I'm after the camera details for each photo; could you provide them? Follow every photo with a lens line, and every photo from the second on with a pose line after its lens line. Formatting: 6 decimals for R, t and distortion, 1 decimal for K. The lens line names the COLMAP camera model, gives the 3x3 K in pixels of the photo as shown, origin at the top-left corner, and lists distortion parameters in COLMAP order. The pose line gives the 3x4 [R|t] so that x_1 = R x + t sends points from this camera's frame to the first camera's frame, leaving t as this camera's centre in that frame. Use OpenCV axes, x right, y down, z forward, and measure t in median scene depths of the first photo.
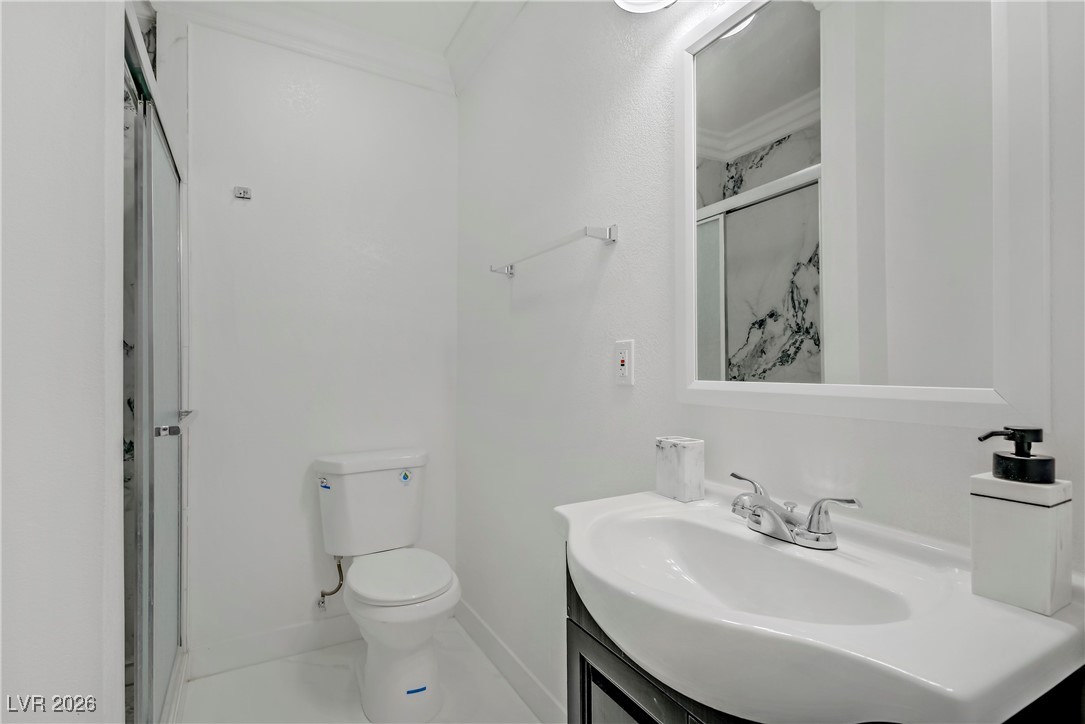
lens RADIAL K [[526.1, 0, 545.1], [0, 526.1, 364.4], [0, 0, 1]] dist [-0.000521, 0.001002]
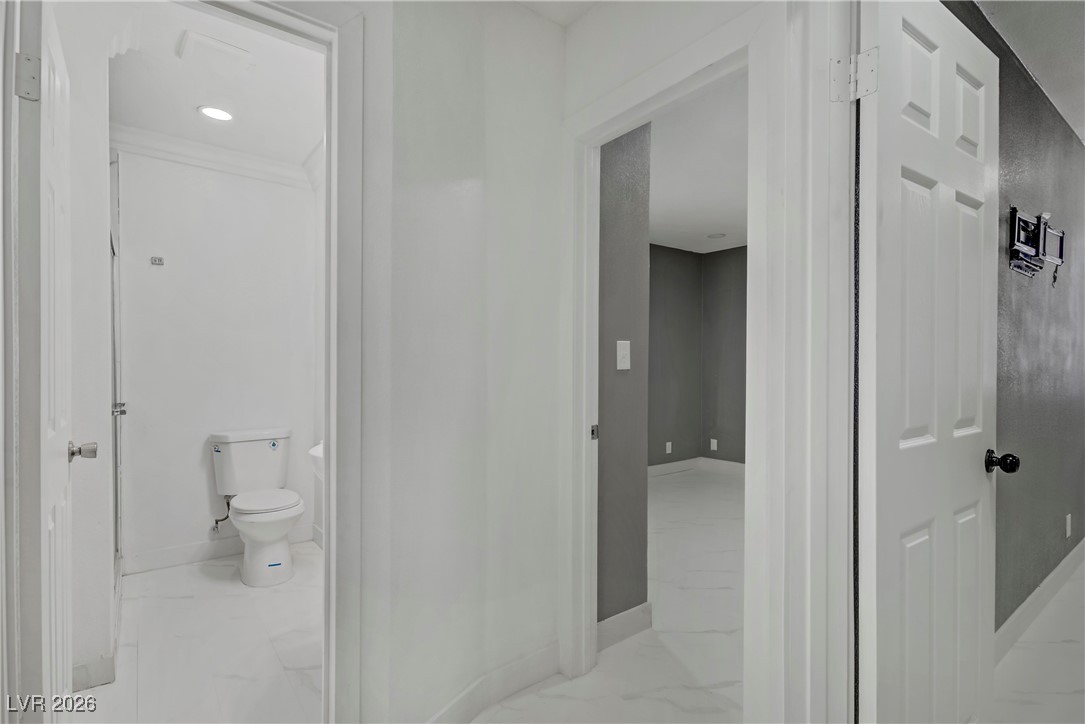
lens RADIAL K [[526.1, 0, 547.2], [0, 526.1, 366.4], [0, 0, 1]] dist [-0.000521, 0.001002]
pose [[0.990014, -0.002103, 0.140953, 0.354305], [0.000572, 0.999940, 0.010897, -0.036525], [-0.140967, -0.010707, 0.989956, -0.725463]]
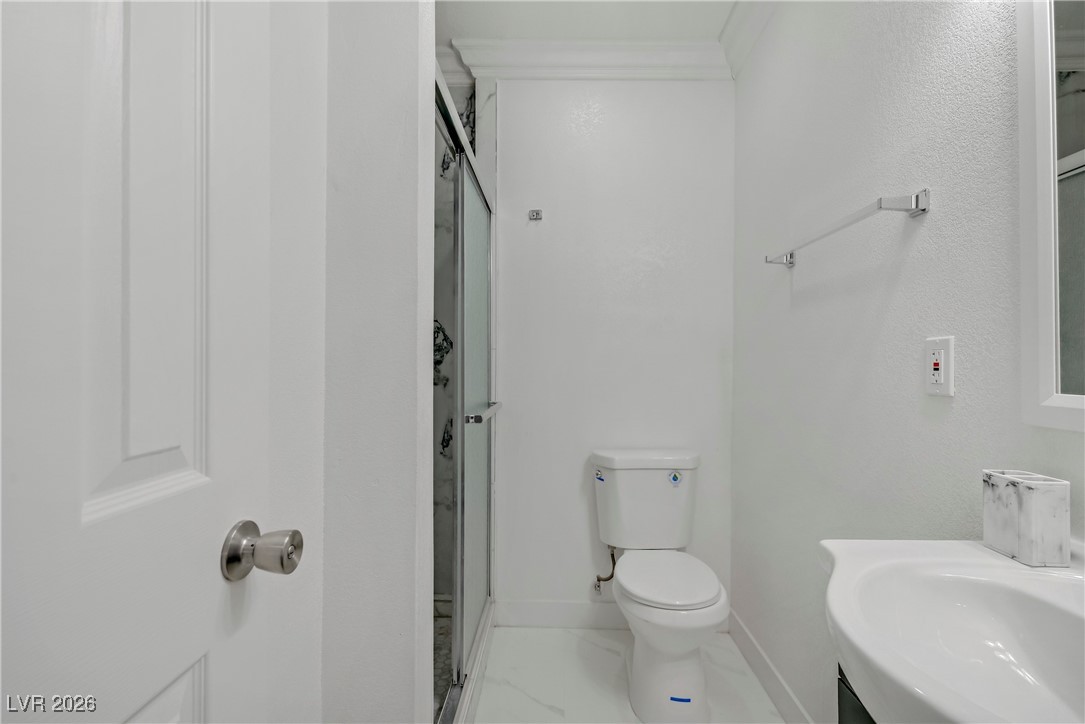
lens RADIAL K [[526.1, 0, 544.6], [0, 526.1, 358.9], [0, 0, 1]] dist [-0.000521, 0.001002]
pose [[0.853200, 0.001185, -0.521583, 0.046633], [-0.002971, 0.999992, -0.002588, -0.008068], [0.521576, 0.003758, 0.853197, 0.030971]]
